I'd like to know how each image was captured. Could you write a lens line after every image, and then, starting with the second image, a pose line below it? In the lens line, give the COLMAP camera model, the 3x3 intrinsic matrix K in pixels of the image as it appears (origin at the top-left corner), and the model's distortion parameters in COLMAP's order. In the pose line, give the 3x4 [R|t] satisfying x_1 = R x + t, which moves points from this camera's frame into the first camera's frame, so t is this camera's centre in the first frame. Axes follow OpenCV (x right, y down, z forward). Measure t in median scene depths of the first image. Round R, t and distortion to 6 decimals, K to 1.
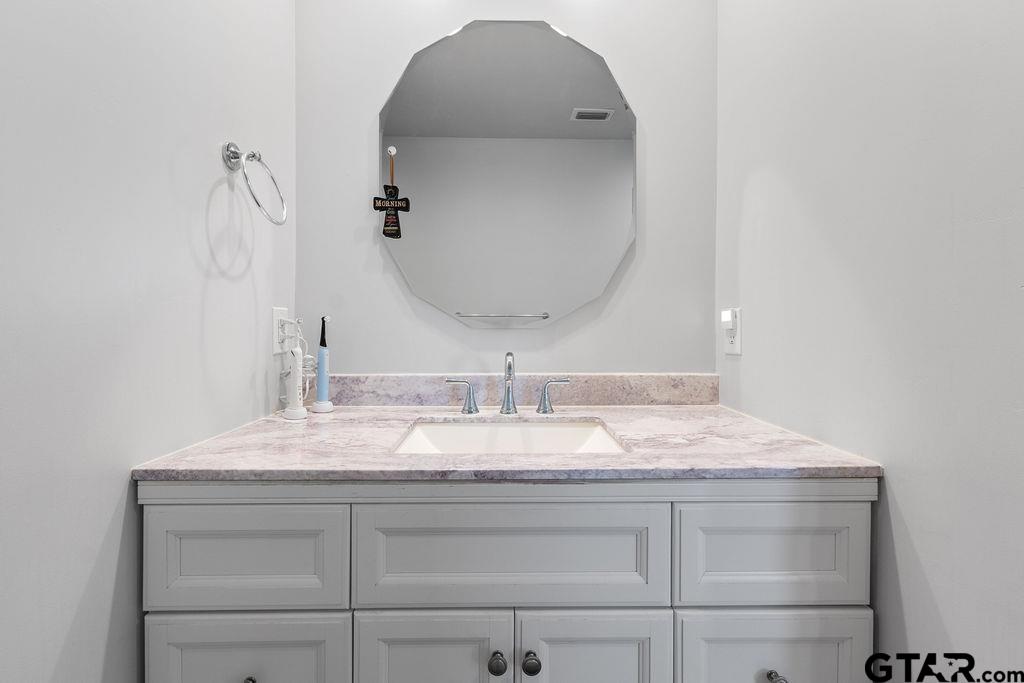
lens RADIAL K [[433.5, 0, 512.2], [0, 433.5, 332.1], [0, 0, 1]] dist [0.008986, 0.000134]
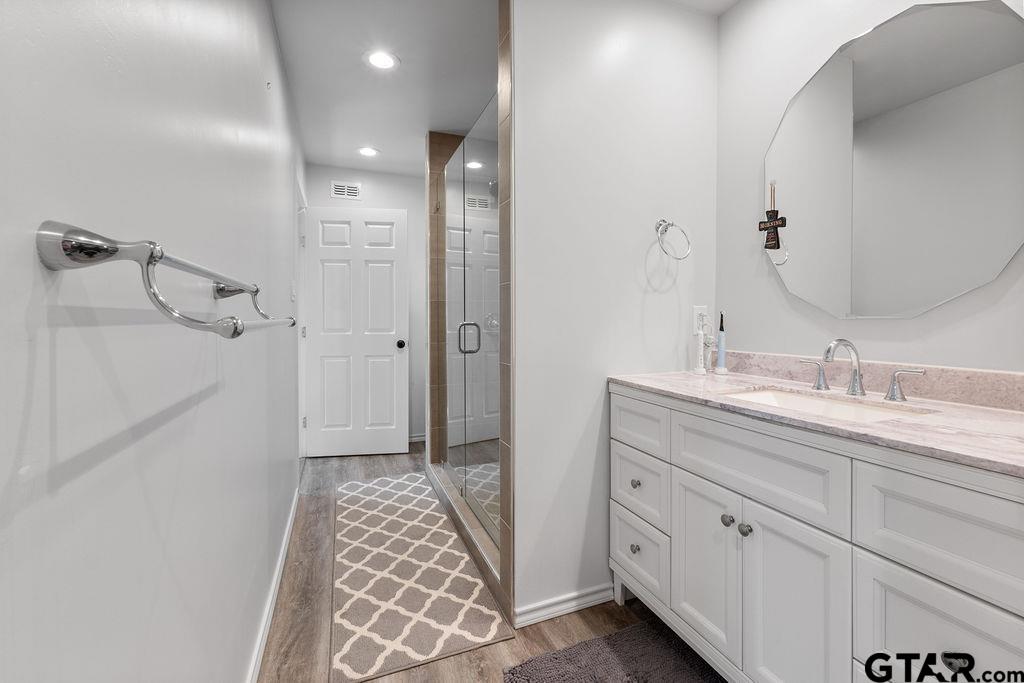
lens RADIAL K [[430.8, 0, 513.4], [0, 430.8, 320.4], [0, 0, 1]] dist [-0.000159, -0.000019]
pose [[0.355321, 0.001378, -0.934743, 0.739955], [-0.008283, 0.999964, -0.001674, 0.005539], [0.934707, 0.008337, 0.355320, -0.214986]]
